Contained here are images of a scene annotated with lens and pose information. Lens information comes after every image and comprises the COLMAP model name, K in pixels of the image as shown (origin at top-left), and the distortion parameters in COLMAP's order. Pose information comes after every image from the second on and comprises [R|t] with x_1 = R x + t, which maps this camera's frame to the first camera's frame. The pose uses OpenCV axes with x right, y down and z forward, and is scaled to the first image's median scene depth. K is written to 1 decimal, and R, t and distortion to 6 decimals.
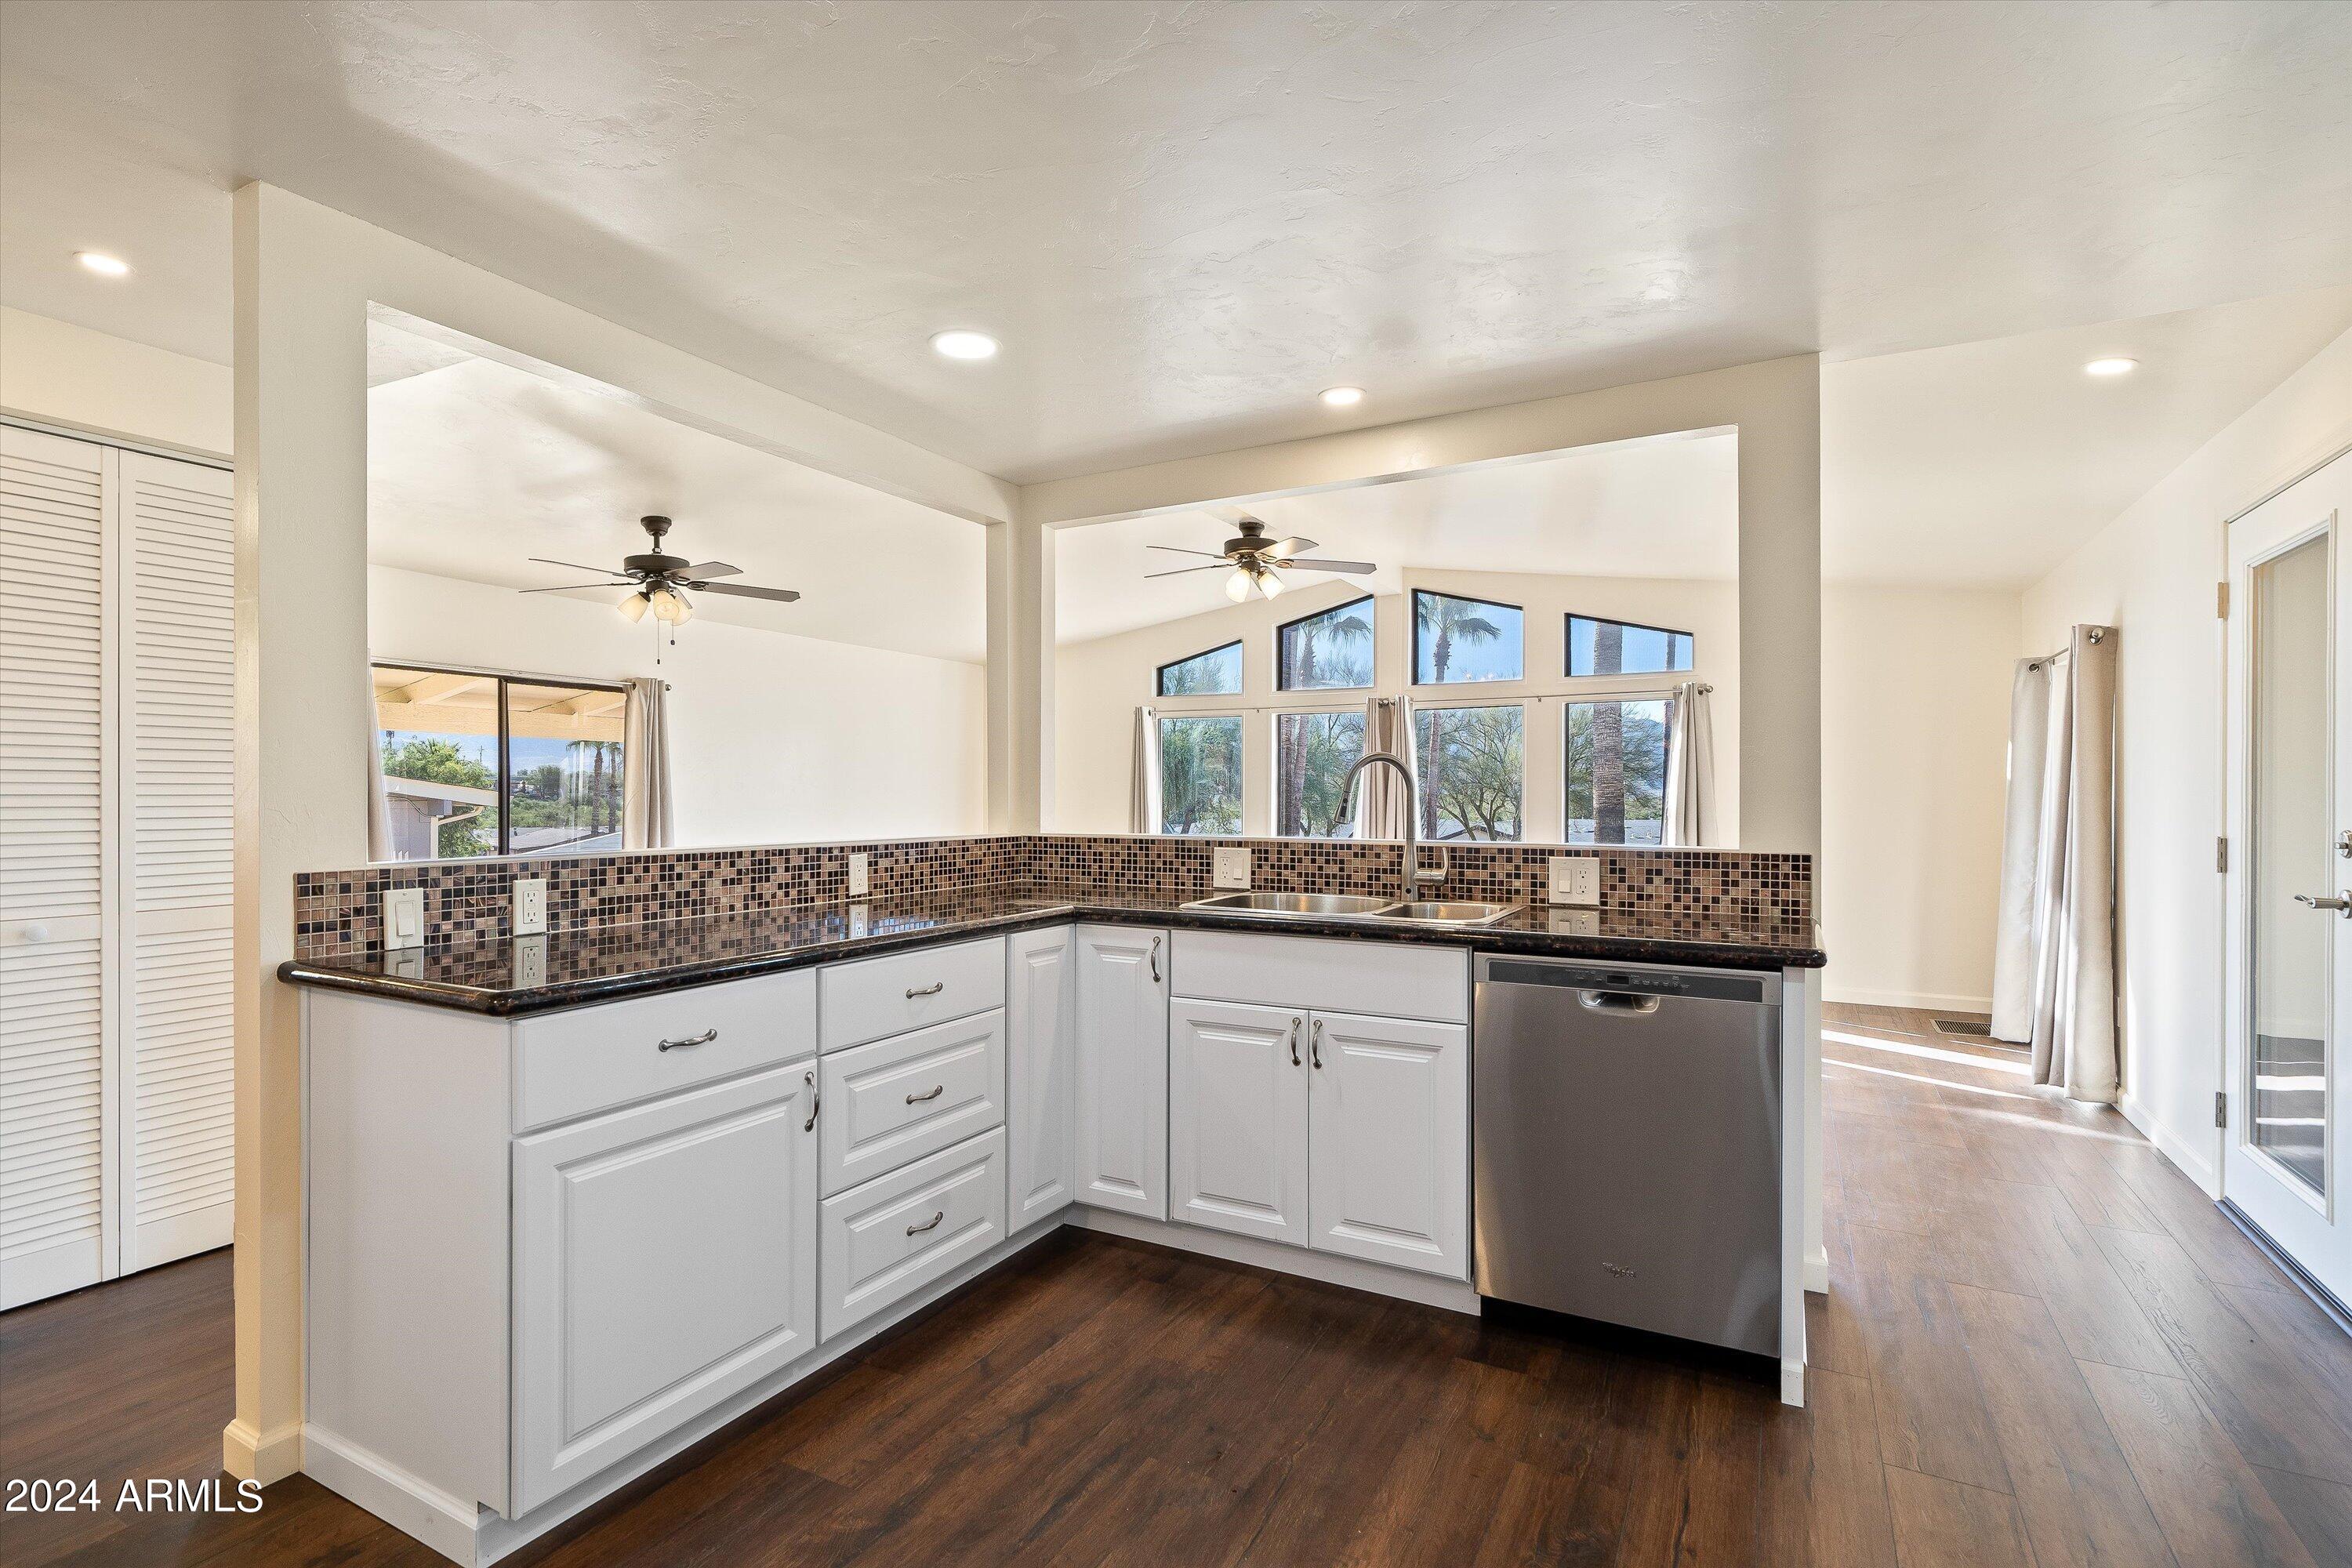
lens RADIAL K [[1130.4, 0, 1153.3], [0, 1130.4, 794.9], [0, 0, 1]] dist [0.001567, 0.000445]
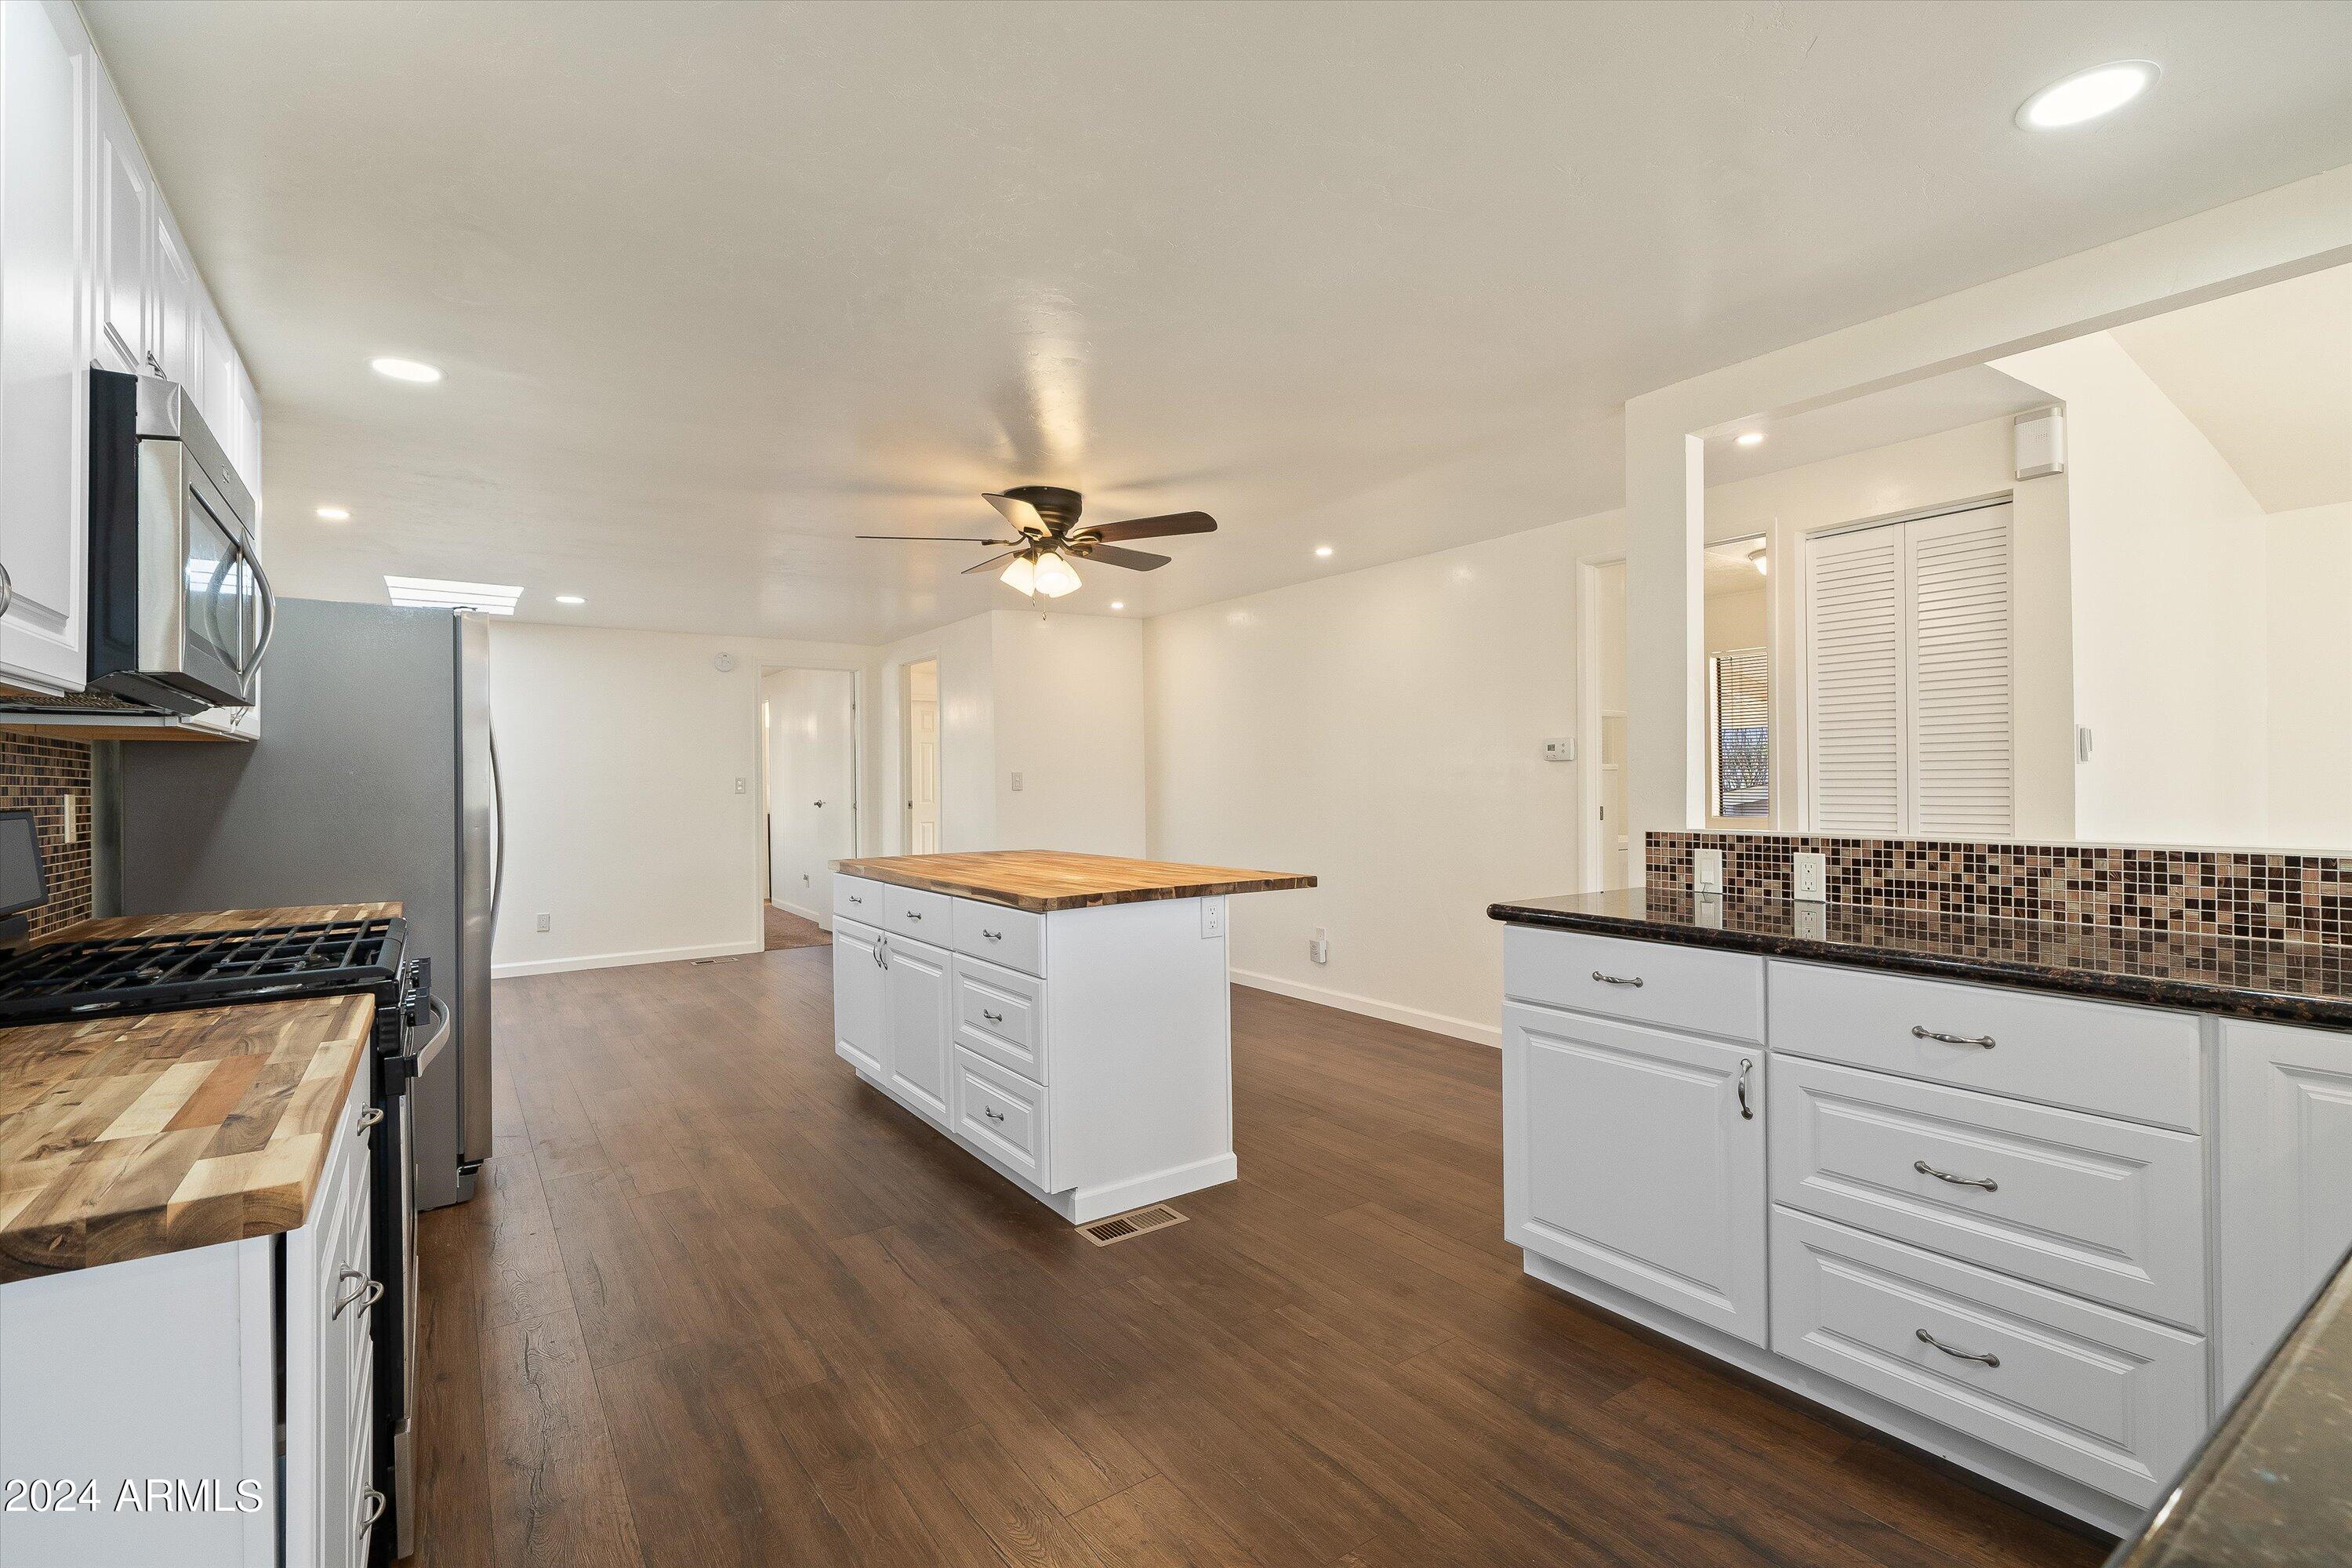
lens RADIAL K [[1059.4, 0, 1176.0], [0, 1059.4, 784.0], [0, 0, 1]] dist [0.001936, 0.000117]
pose [[-0.437361, 0.002215, -0.899283, 0.643325], [0.006259, 0.999980, -0.000581, 0.001154], [0.899264, -0.005883, -0.437366, 0.823173]]
